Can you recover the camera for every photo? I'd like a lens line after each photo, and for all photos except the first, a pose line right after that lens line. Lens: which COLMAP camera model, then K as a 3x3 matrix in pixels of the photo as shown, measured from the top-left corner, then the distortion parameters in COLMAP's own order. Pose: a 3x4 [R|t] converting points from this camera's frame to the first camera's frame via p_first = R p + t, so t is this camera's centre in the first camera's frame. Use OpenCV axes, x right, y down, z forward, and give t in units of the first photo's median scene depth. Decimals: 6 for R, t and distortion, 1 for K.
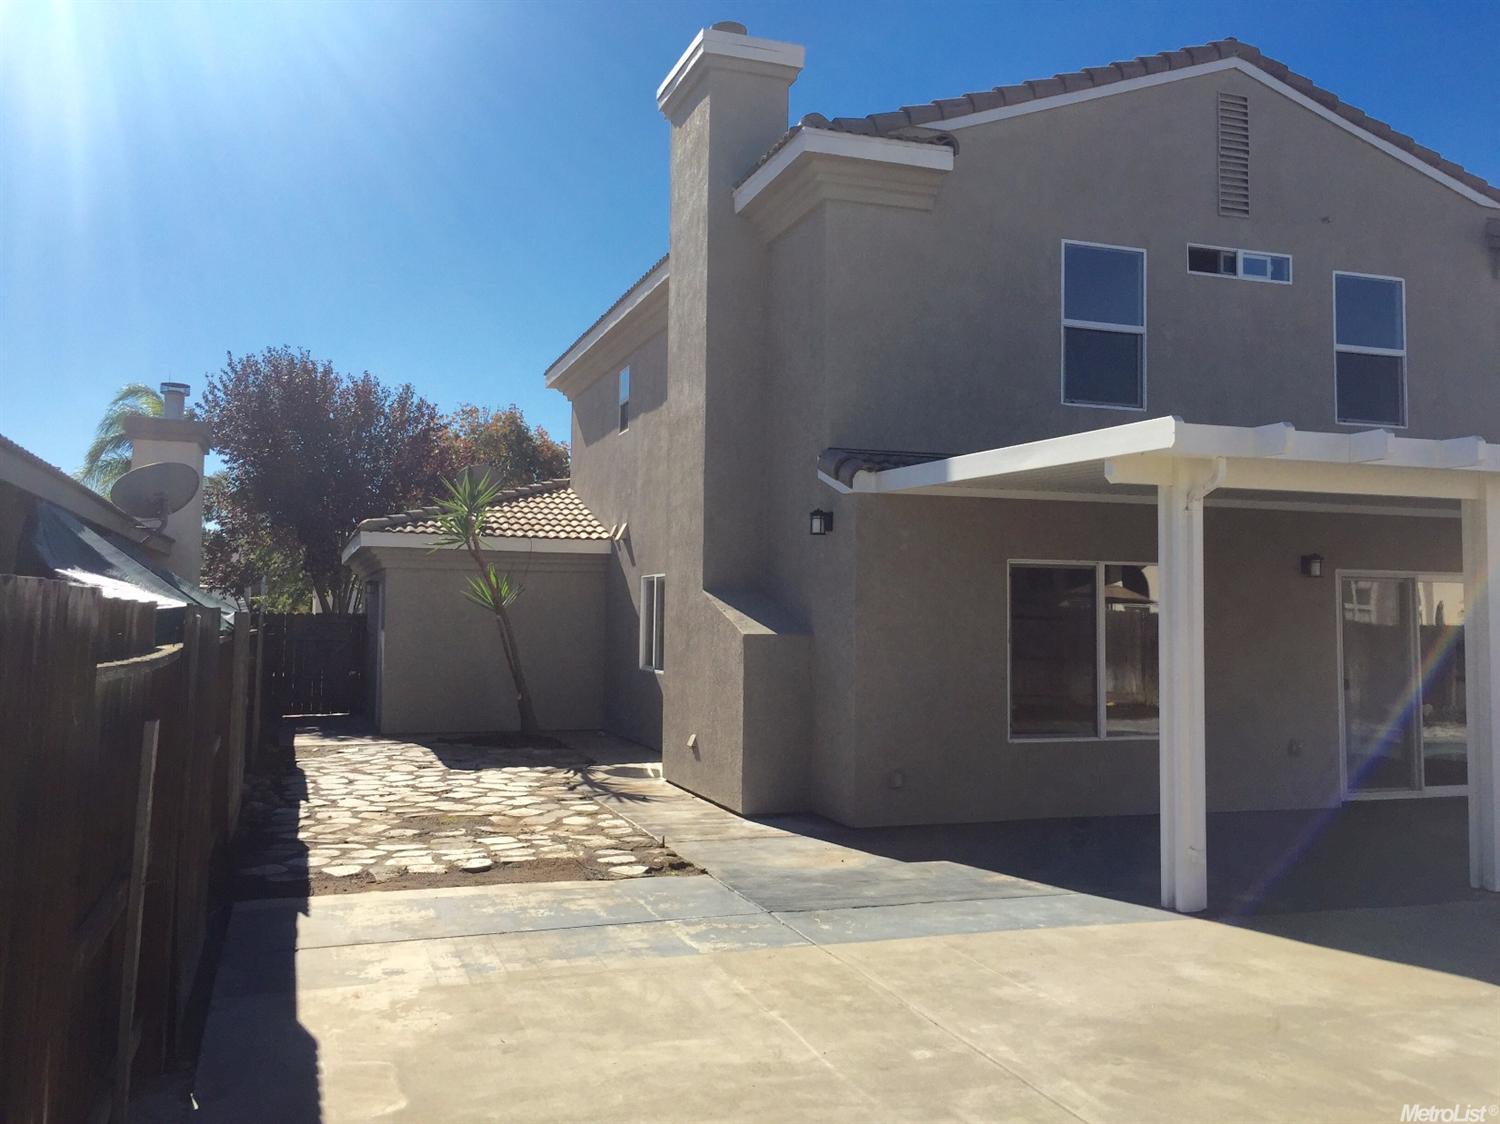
lens RADIAL K [[1296.8, 0, 749.0], [0, 1296.8, 541.6], [0, 0, 1]] dist [0.069673, -0.107345]
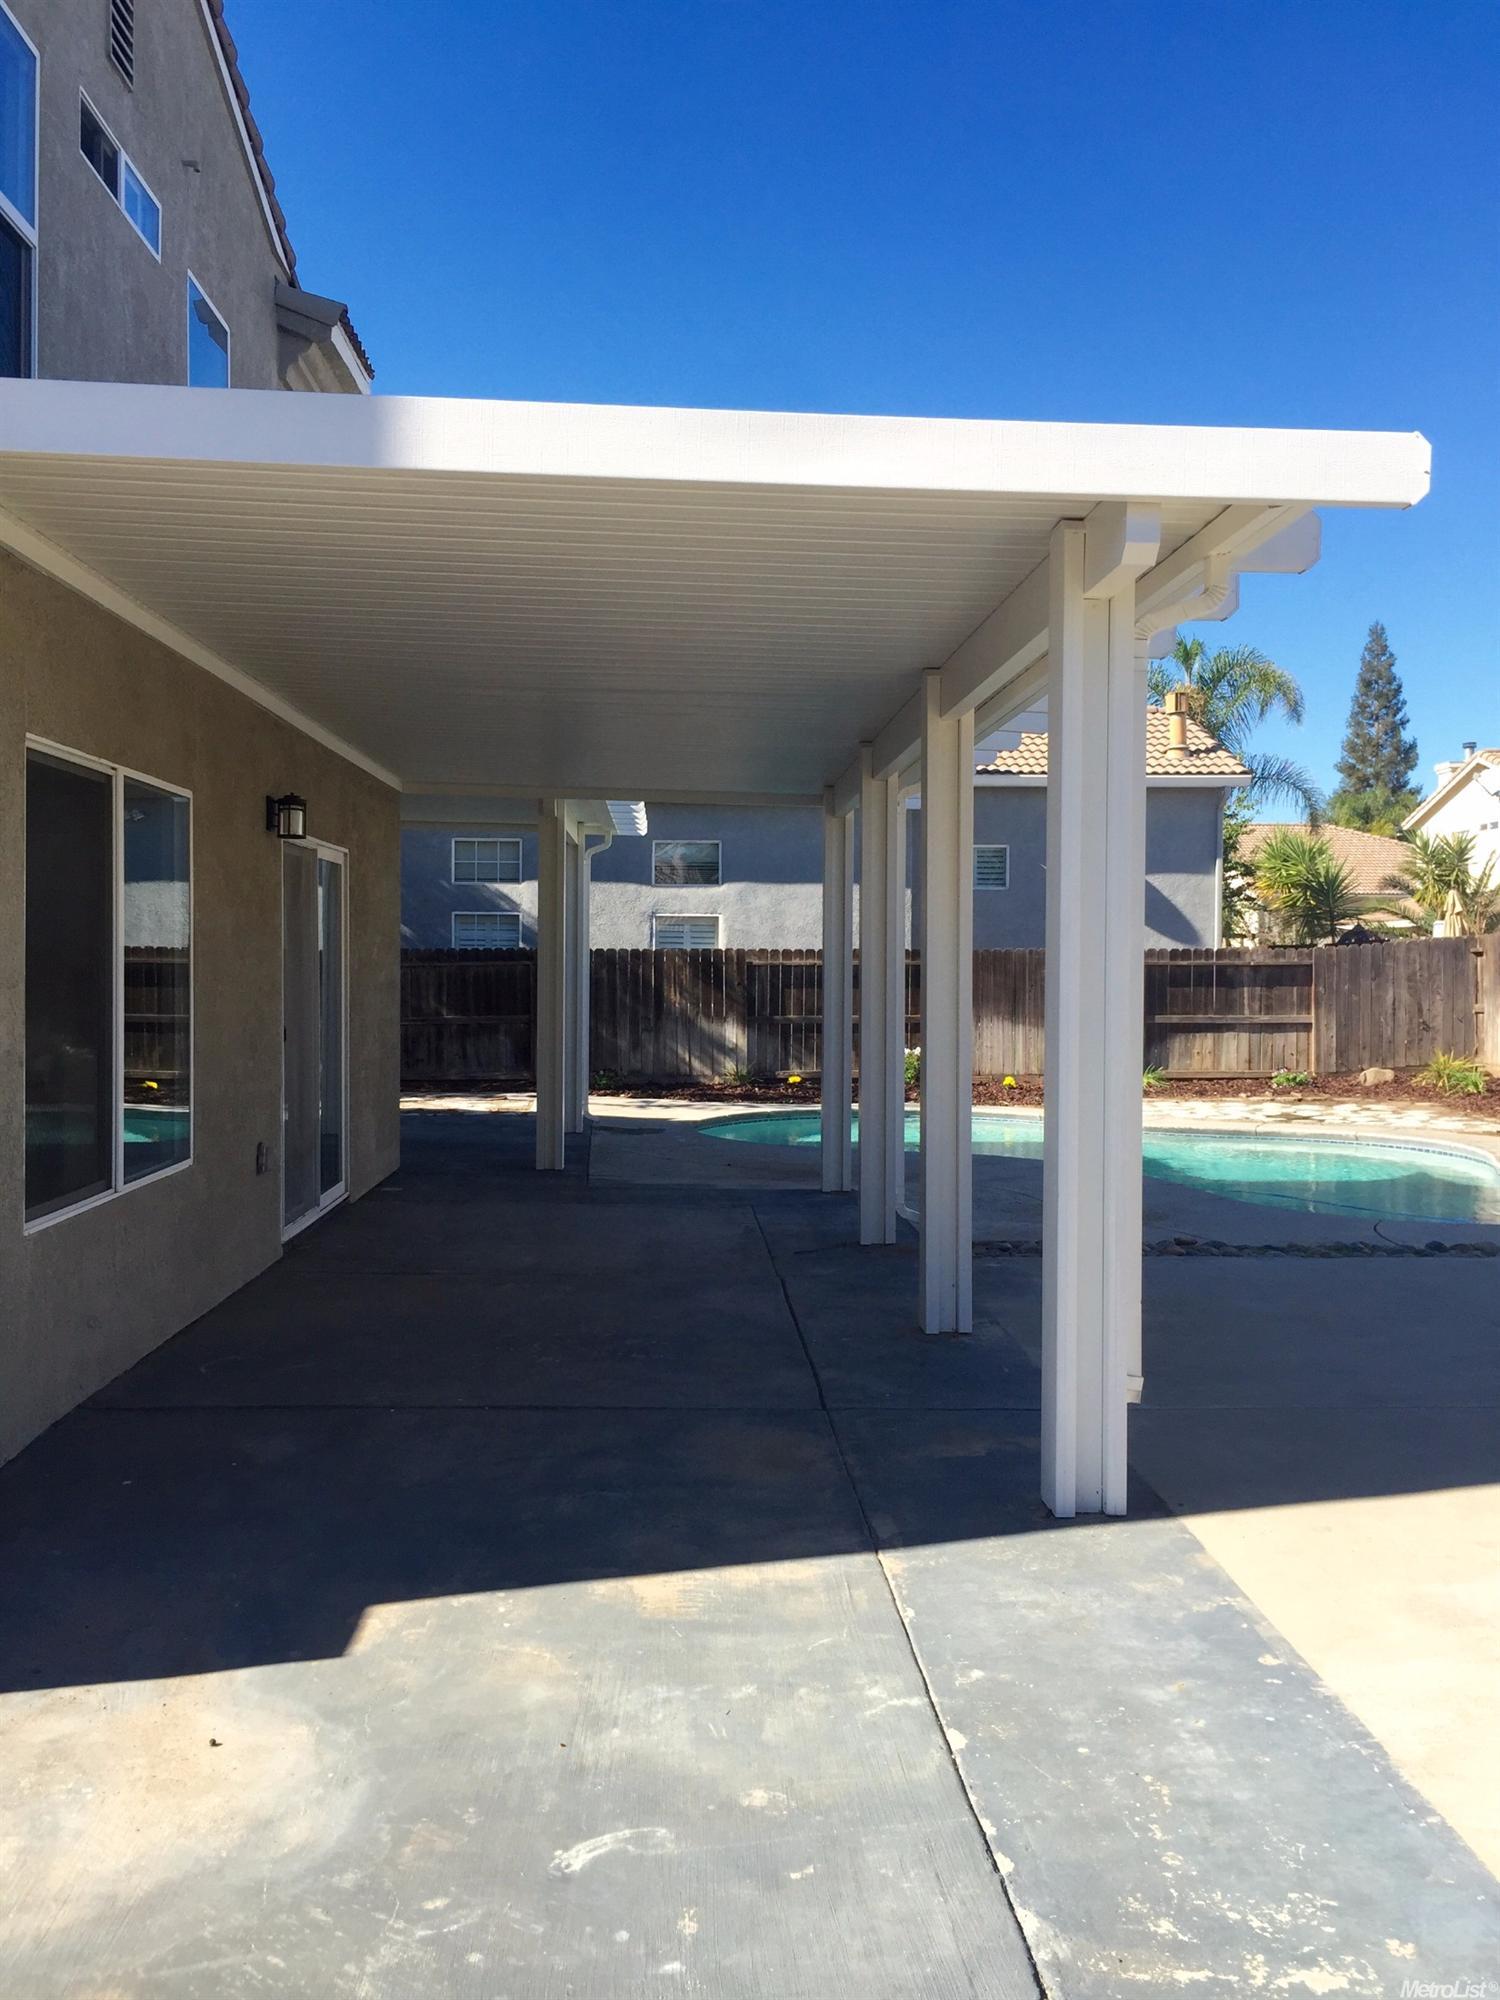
lens RADIAL K [[1720.4, 0, 727.4], [0, 1720.4, 976.9], [0, 0, 1]] dist [0.089101, -0.134600]
pose [[0.289440, -0.012647, 0.957113, -0.295380], [-0.061515, 0.997600, 0.031785, 0.078965], [-0.955218, -0.068077, 0.287967, 0.963803]]
